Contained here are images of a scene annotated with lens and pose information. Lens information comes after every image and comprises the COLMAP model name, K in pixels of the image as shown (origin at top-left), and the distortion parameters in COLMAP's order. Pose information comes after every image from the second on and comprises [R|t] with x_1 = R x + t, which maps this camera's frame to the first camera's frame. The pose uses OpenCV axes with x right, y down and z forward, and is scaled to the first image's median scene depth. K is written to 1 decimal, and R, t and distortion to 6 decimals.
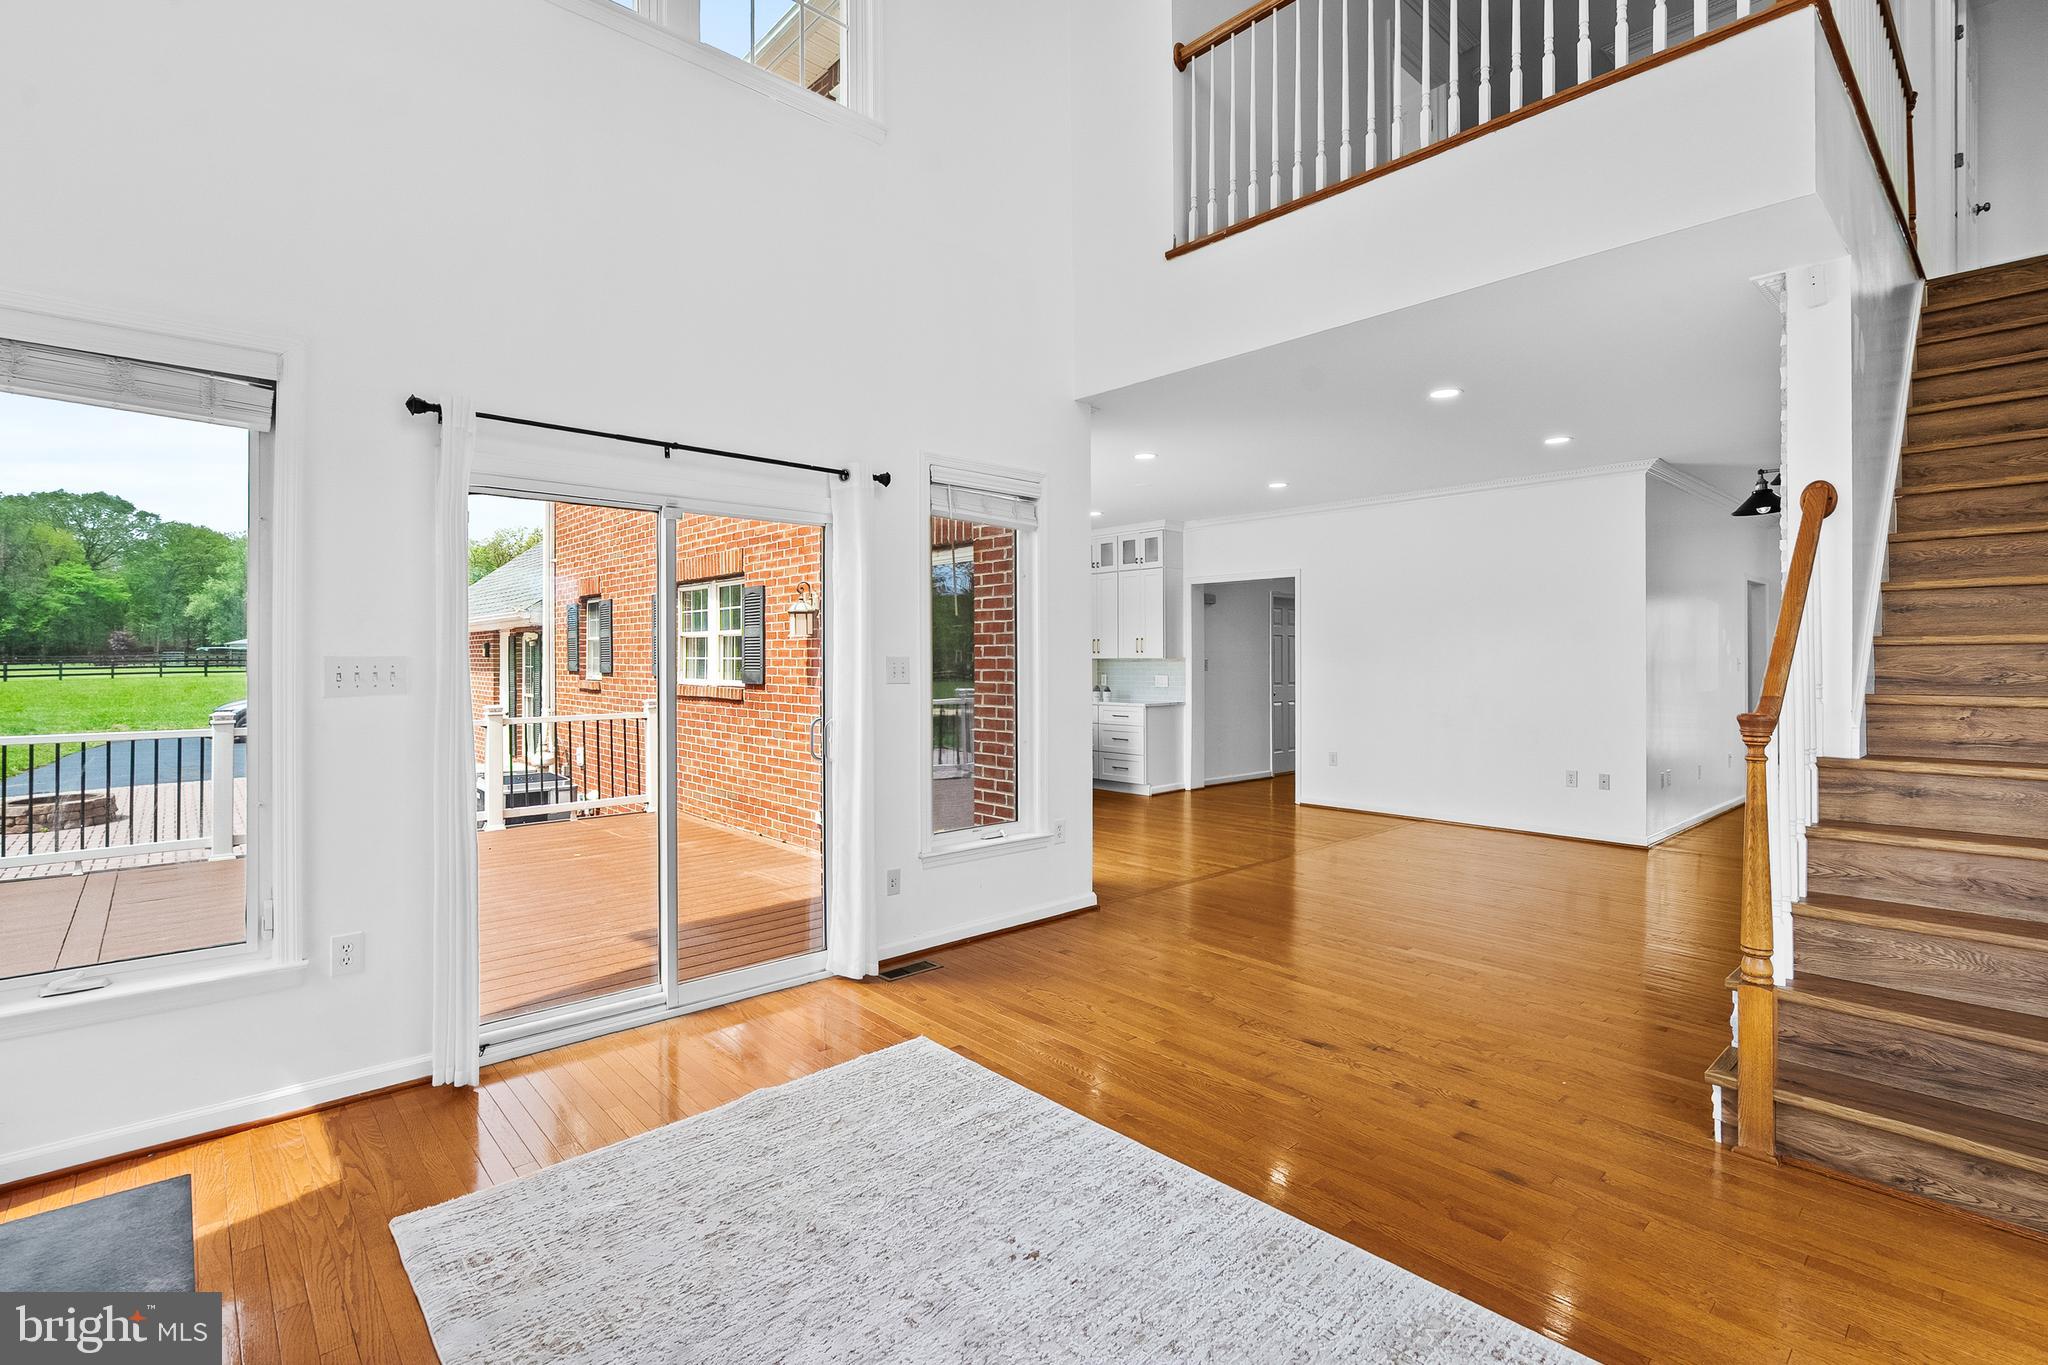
lens RADIAL K [[932.0, 0, 1026.1], [0, 932.0, 675.8], [0, 0, 1]] dist [-0.002807, 0.000783]
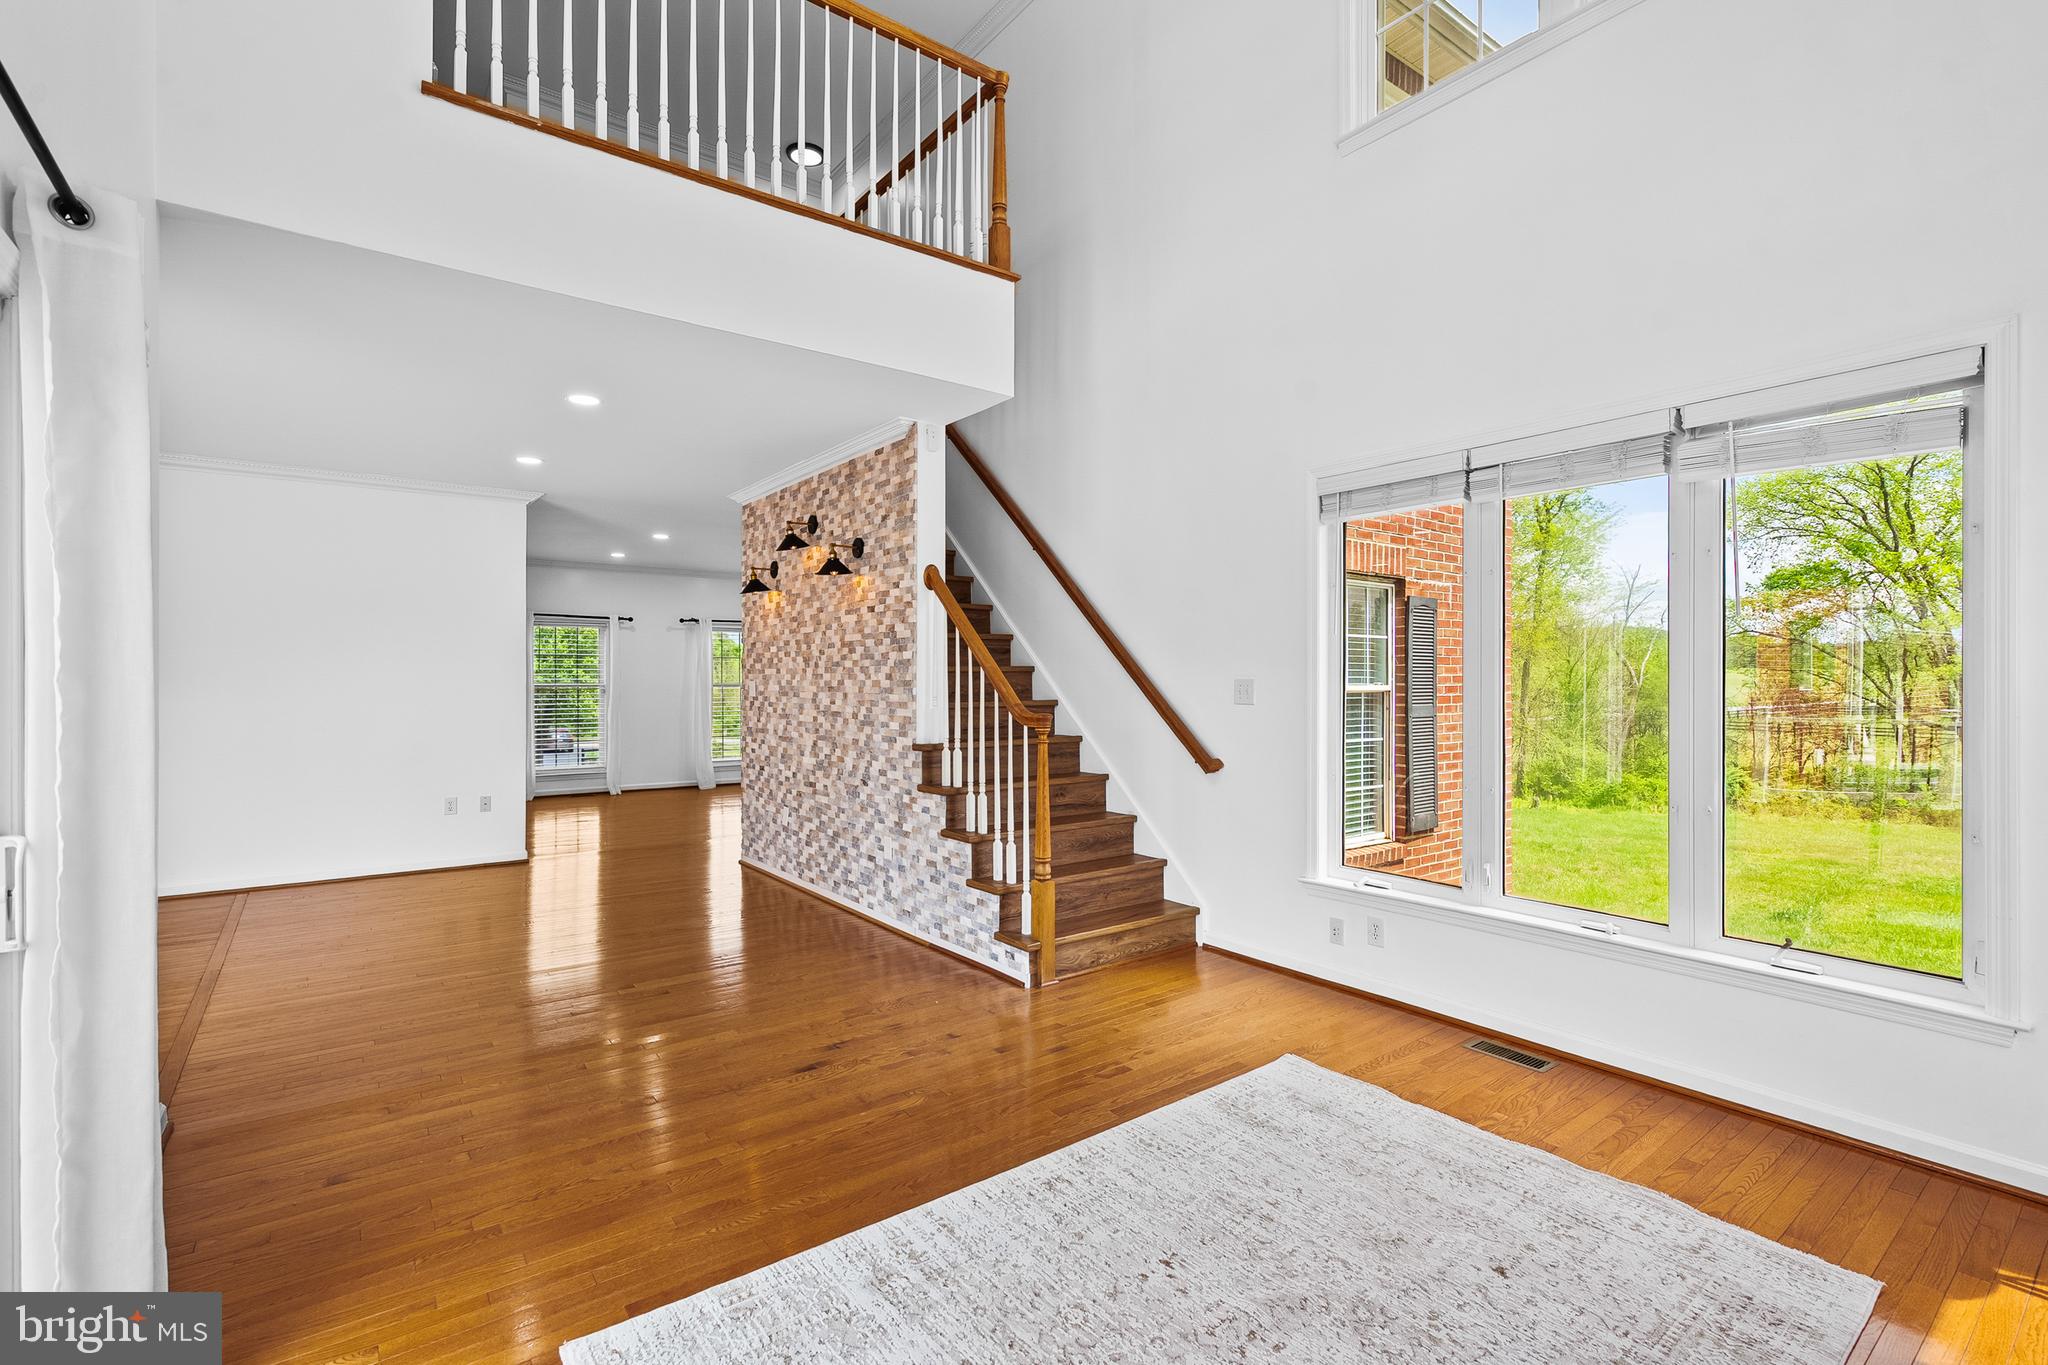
lens RADIAL K [[932.0, 0, 1032.3], [0, 932.0, 676.4], [0, 0, 1]] dist [-0.002807, 0.000783]
pose [[0.089230, 0.008313, 0.995976, -0.657354], [0.015090, 0.999839, -0.009697, -0.008234], [-0.995897, 0.015894, 0.089090, 0.668582]]
